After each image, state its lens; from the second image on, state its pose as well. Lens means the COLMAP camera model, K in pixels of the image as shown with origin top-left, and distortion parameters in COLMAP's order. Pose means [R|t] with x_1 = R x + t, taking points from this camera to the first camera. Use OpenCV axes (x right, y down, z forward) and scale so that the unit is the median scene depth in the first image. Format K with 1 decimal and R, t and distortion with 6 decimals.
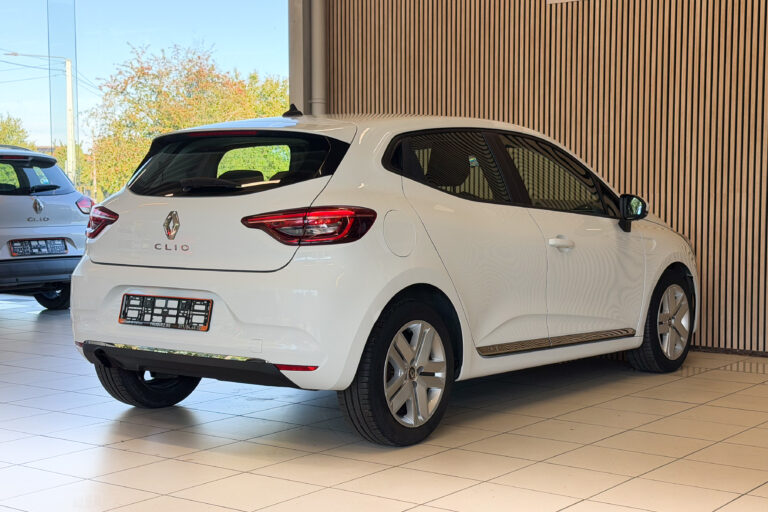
lens RADIAL K [[1197.2, 0, 394.9], [0, 1197.2, 257.6], [0, 0, 1]] dist [0.187246, -0.014280]
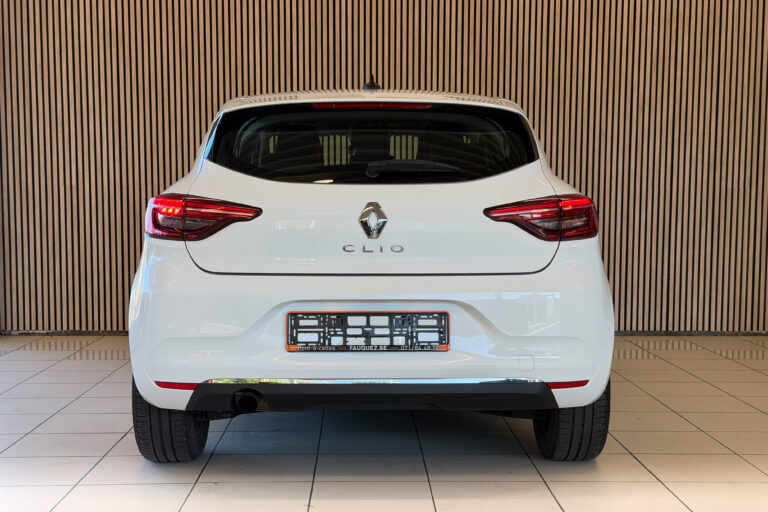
lens RADIAL K [[1140.1, 0, 385.3], [0, 1140.1, 268.9], [0, 0, 1]] dist [0.170228, -0.026112]
pose [[0.790647, -0.036649, 0.611174, -0.497314], [0.032864, 0.999308, 0.017409, -0.006283], [-0.611389, 0.006322, 0.791305, 0.320811]]
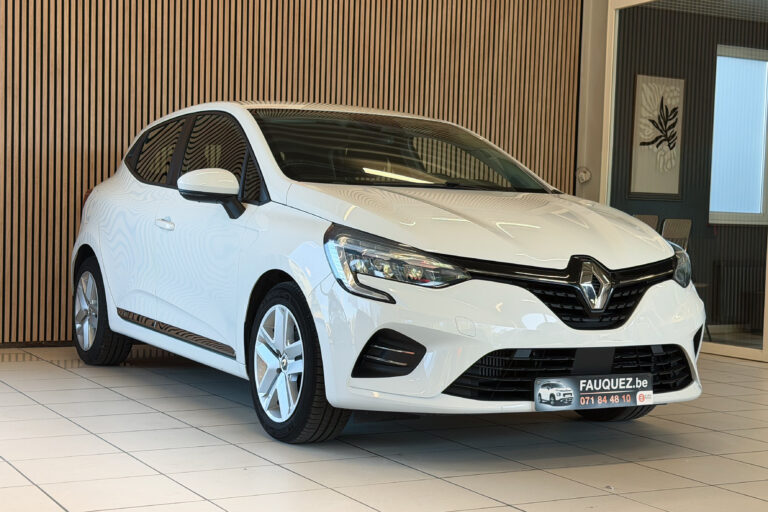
lens RADIAL K [[1179.4, 0, 374.4], [0, 1179.4, 256.6], [0, 0, 1]] dist [0.163973, -0.006615]
pose [[0.416169, -0.019797, 0.909072, -0.801206], [0.024734, 0.999639, 0.010446, -0.001564], [-0.908951, 0.018138, 0.416508, 0.603405]]
